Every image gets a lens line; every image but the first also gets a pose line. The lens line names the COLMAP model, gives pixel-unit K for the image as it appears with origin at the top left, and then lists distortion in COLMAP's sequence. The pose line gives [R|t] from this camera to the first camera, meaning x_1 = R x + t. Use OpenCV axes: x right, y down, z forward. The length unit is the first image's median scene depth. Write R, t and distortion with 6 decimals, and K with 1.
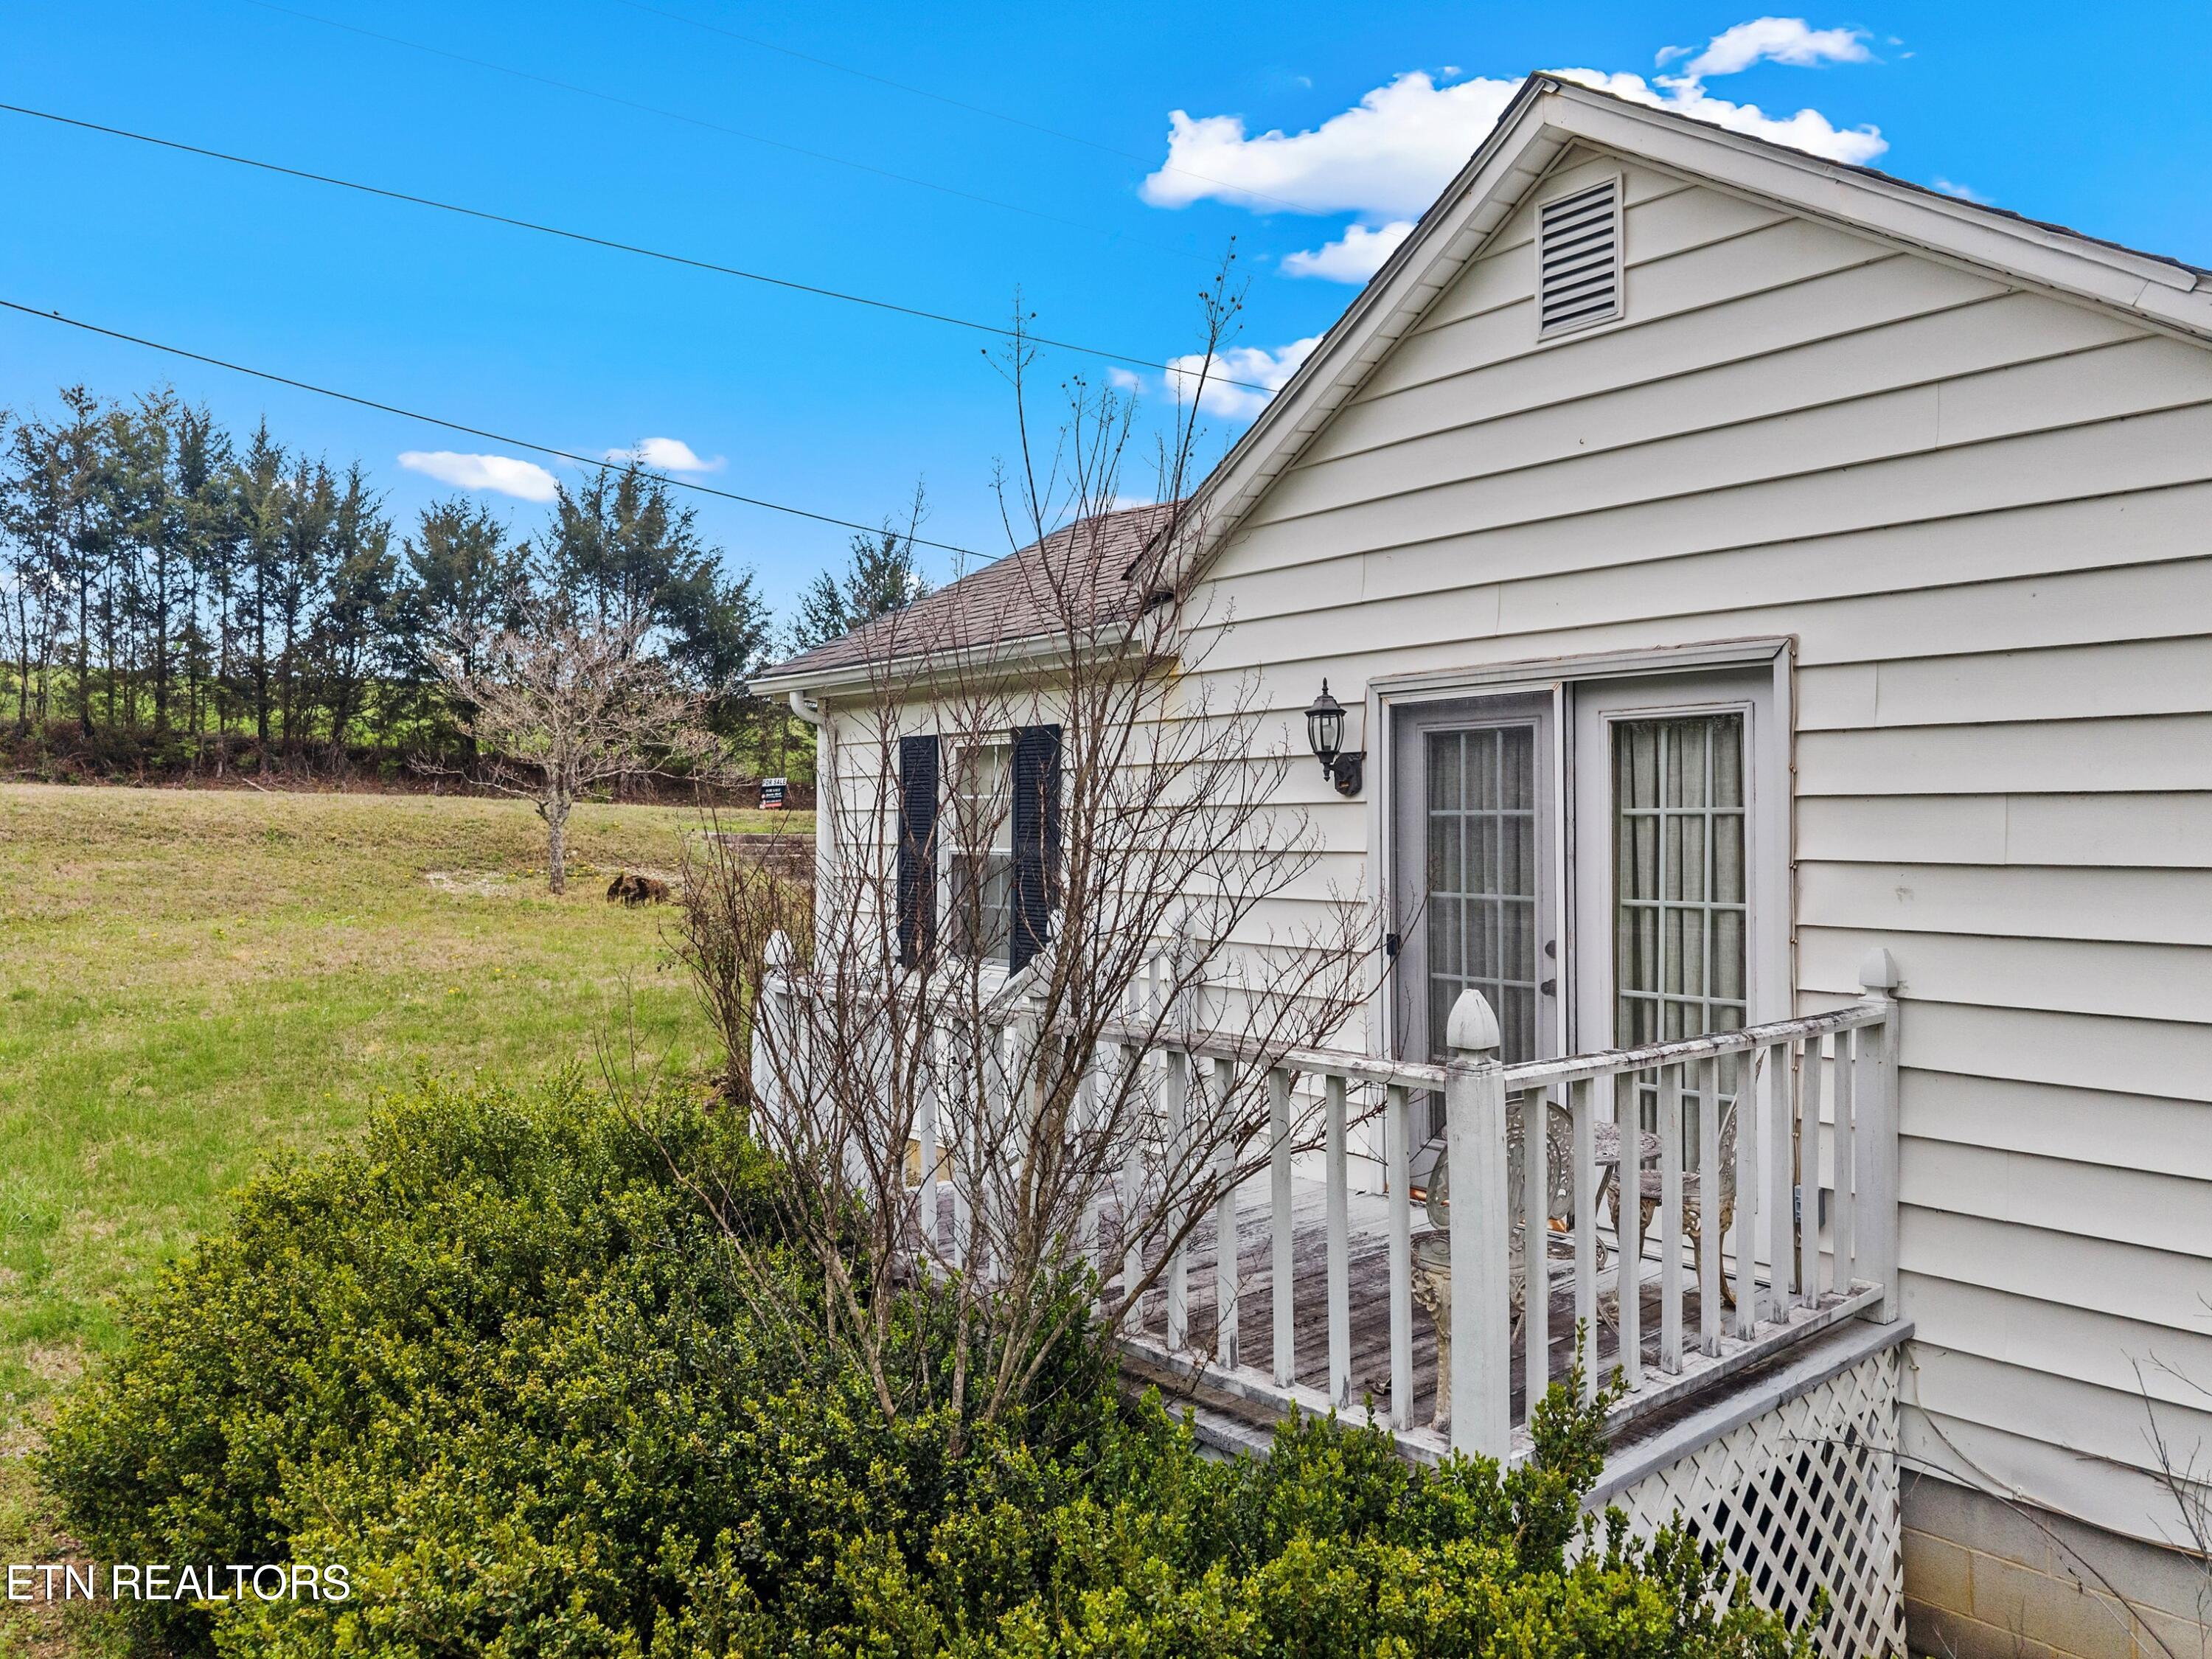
lens RADIAL K [[1473.1, 0, 1106.0], [0, 1473.1, 829.5], [0, 0, 1]] dist [0.052350, -0.065687]
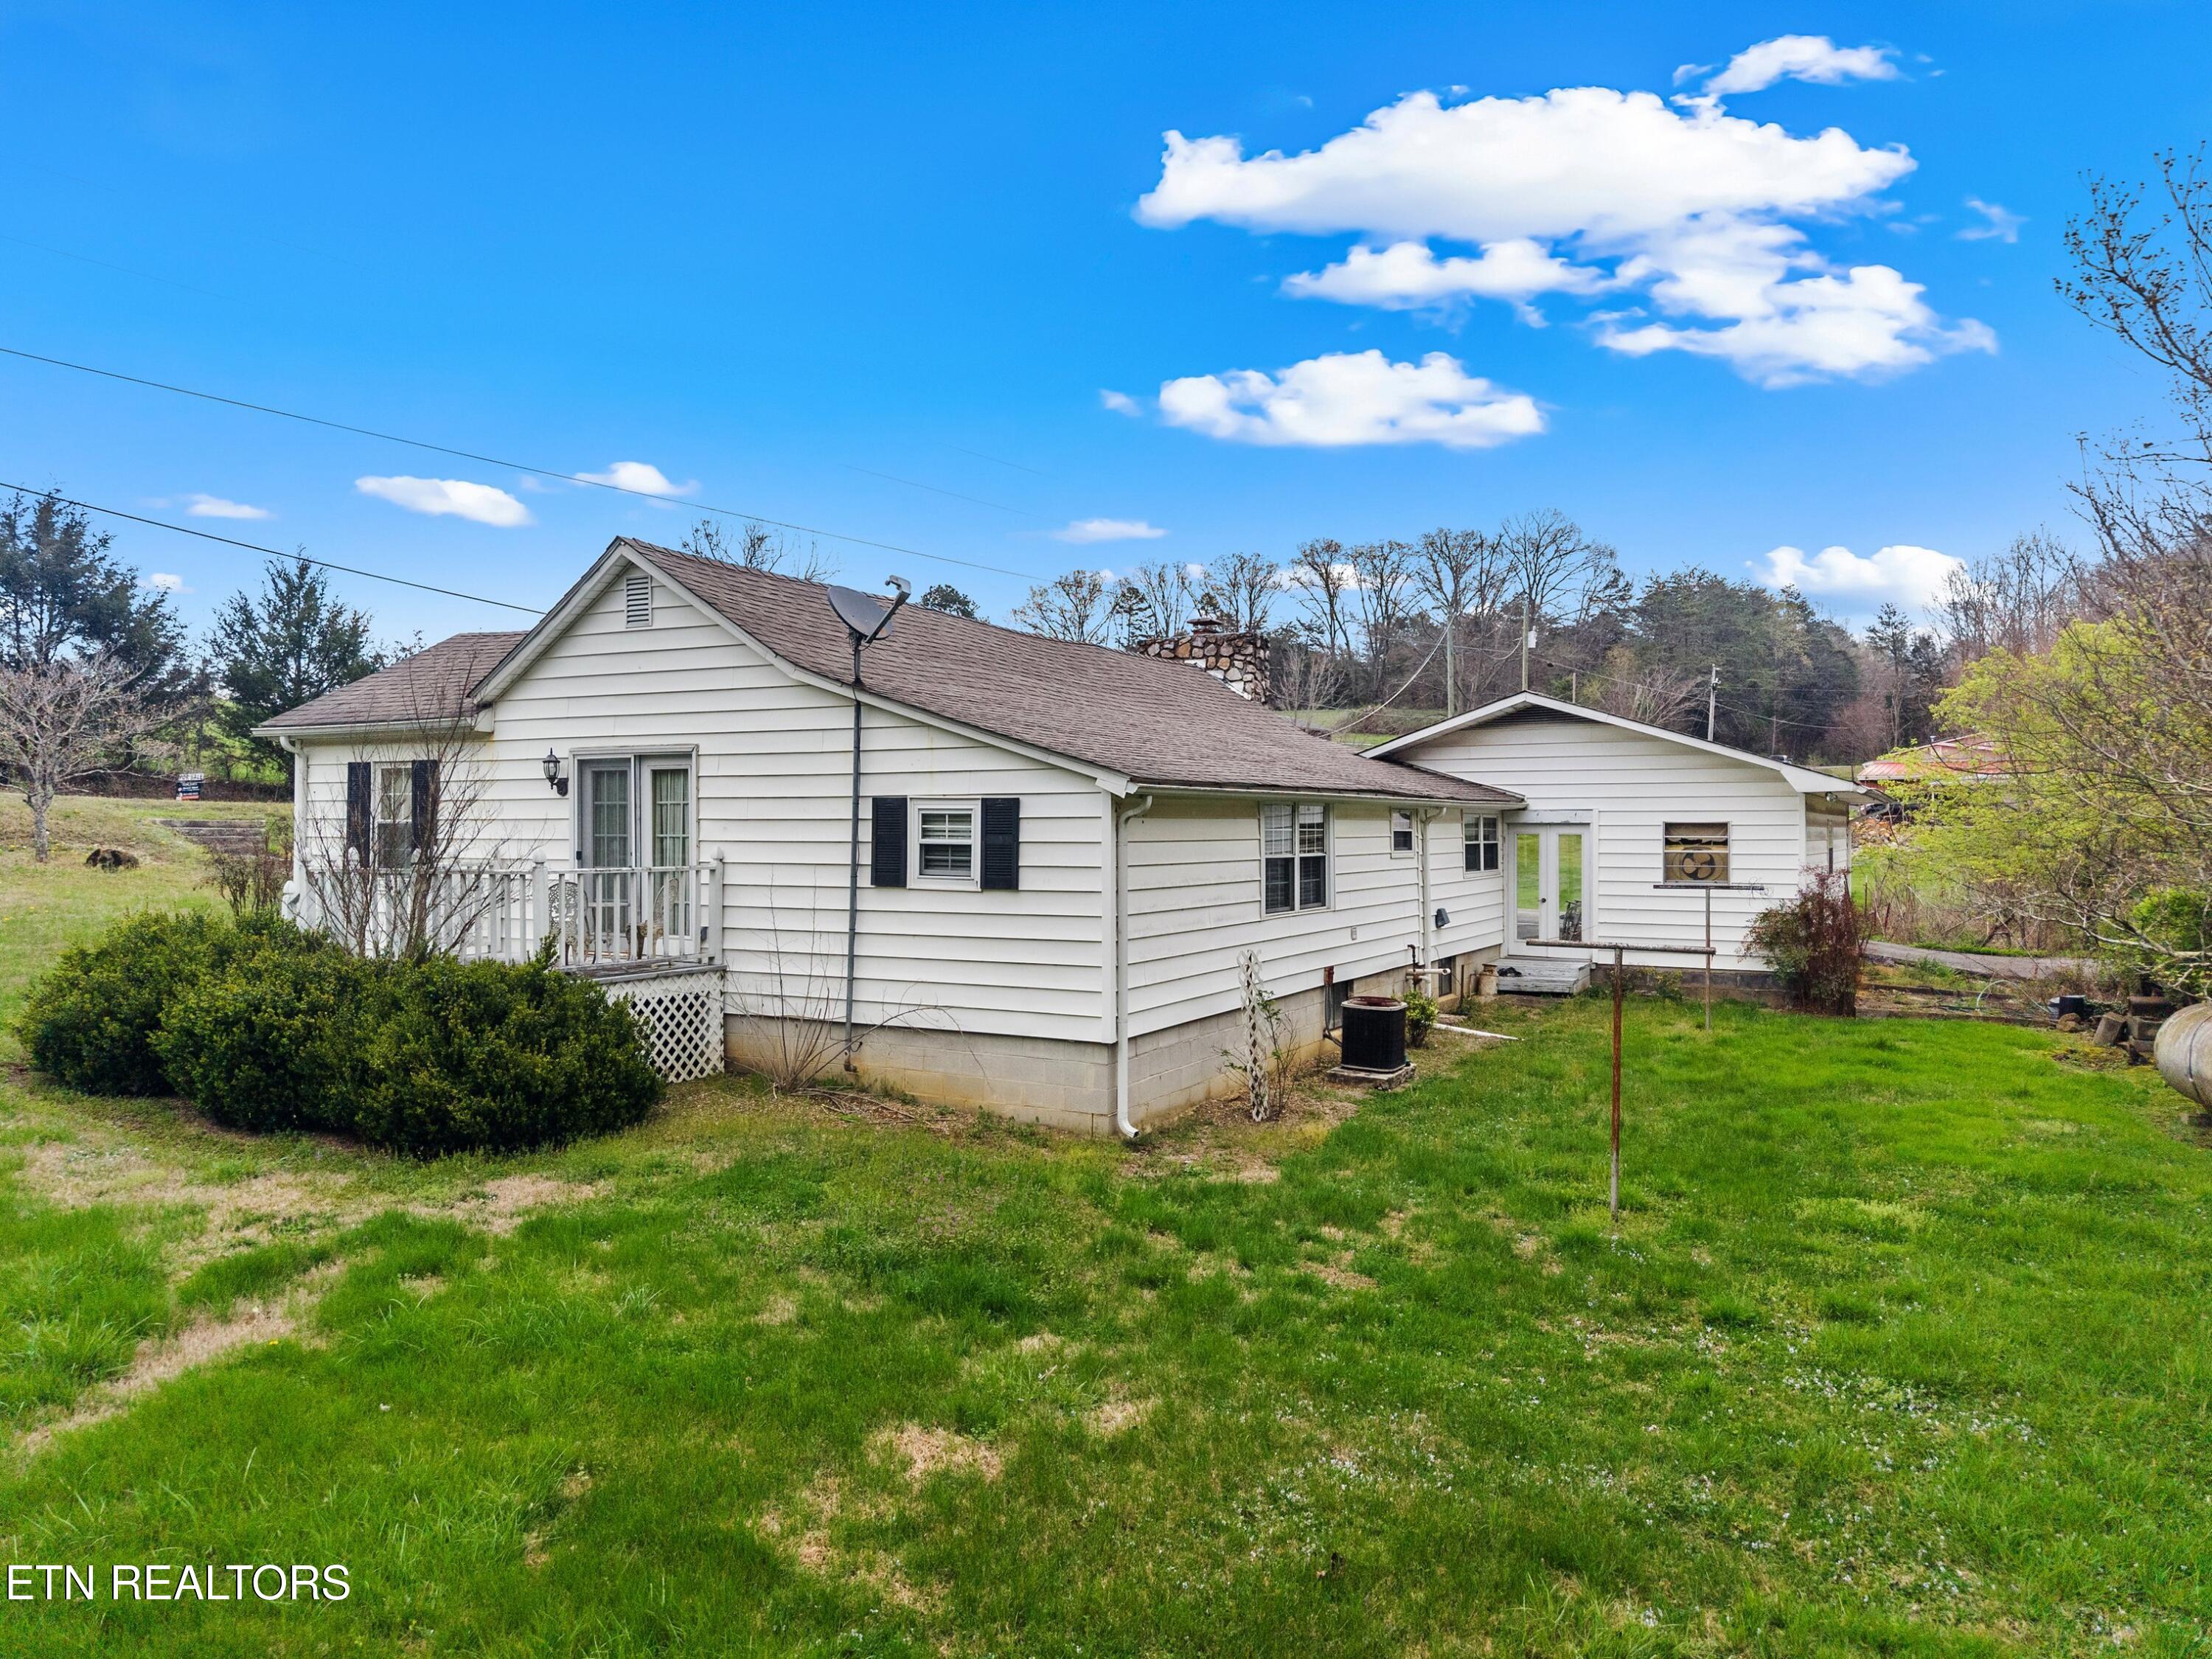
lens RADIAL K [[1473.1, 0, 1106.0], [0, 1473.1, 829.5], [0, 0, 1]] dist [0.052350, -0.065687]
pose [[0.934872, 0.000097, 0.354986, 0.049458], [-0.000813, 0.999998, 0.001866, 0.010262], [-0.354985, -0.002033, 0.934870, -0.595989]]
